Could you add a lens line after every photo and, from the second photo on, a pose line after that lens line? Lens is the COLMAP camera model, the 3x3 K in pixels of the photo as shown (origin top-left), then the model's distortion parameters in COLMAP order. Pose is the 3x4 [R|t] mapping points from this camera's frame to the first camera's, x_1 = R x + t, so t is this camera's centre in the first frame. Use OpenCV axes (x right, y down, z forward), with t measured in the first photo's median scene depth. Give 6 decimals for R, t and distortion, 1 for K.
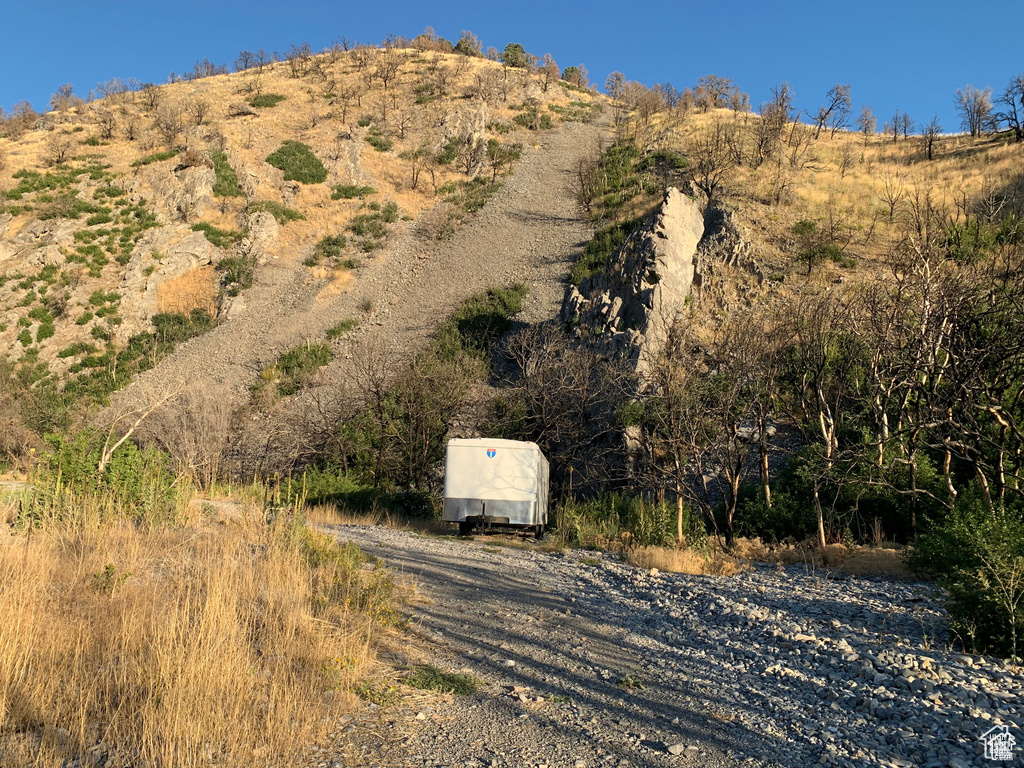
lens RADIAL K [[777.4, 0, 507.5], [0, 777.4, 387.2], [0, 0, 1]] dist [0.046529, -0.061172]
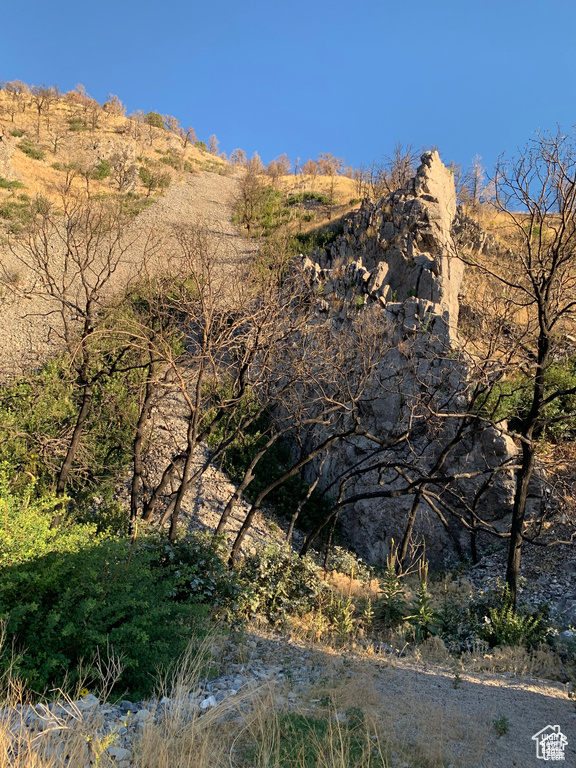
lens RADIAL K [[583.1, 0, 283.5], [0, 583.1, 383.4], [0, 0, 1]] dist [0.046529, -0.061172]
pose [[0.955452, 0.085400, 0.282522, -0.048248], [-0.072859, 0.995845, -0.054623, 0.019948], [-0.286013, 0.031605, 0.957704, 0.203207]]
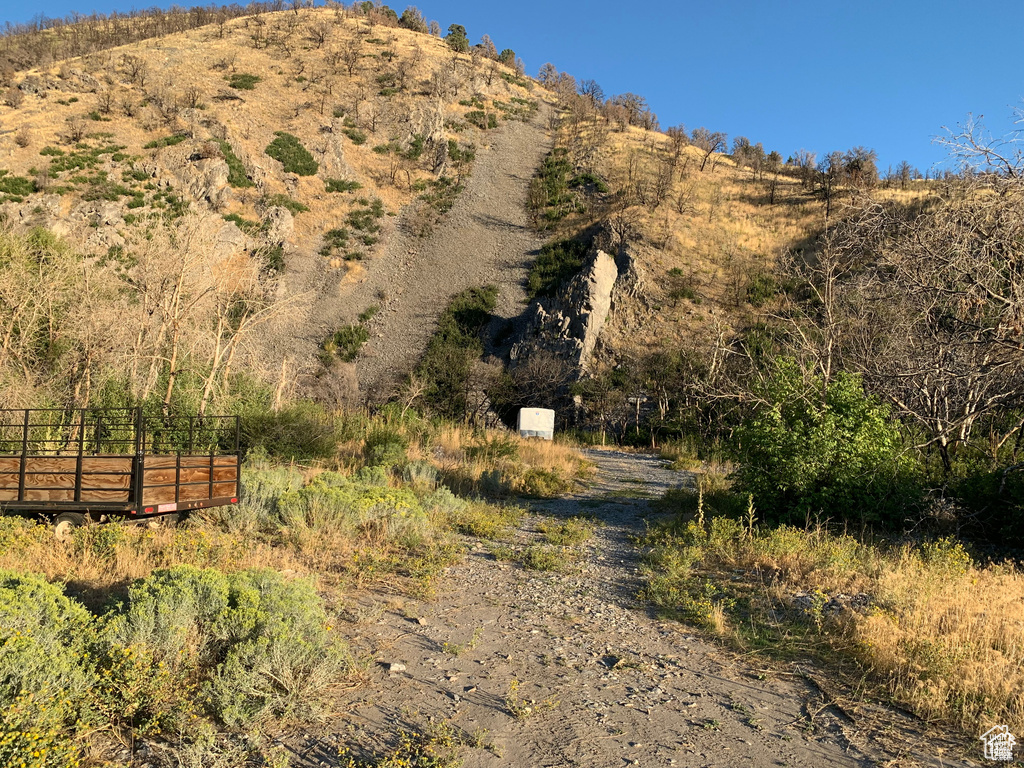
lens RADIAL K [[777.4, 0, 515.3], [0, 777.4, 384.8], [0, 0, 1]] dist [0.046529, -0.061172]
pose [[0.992084, 0.018365, 0.124222, -0.081045], [-0.027993, 0.996698, 0.076216, -0.040831], [-0.122412, -0.079090, 0.989323, -0.309558]]
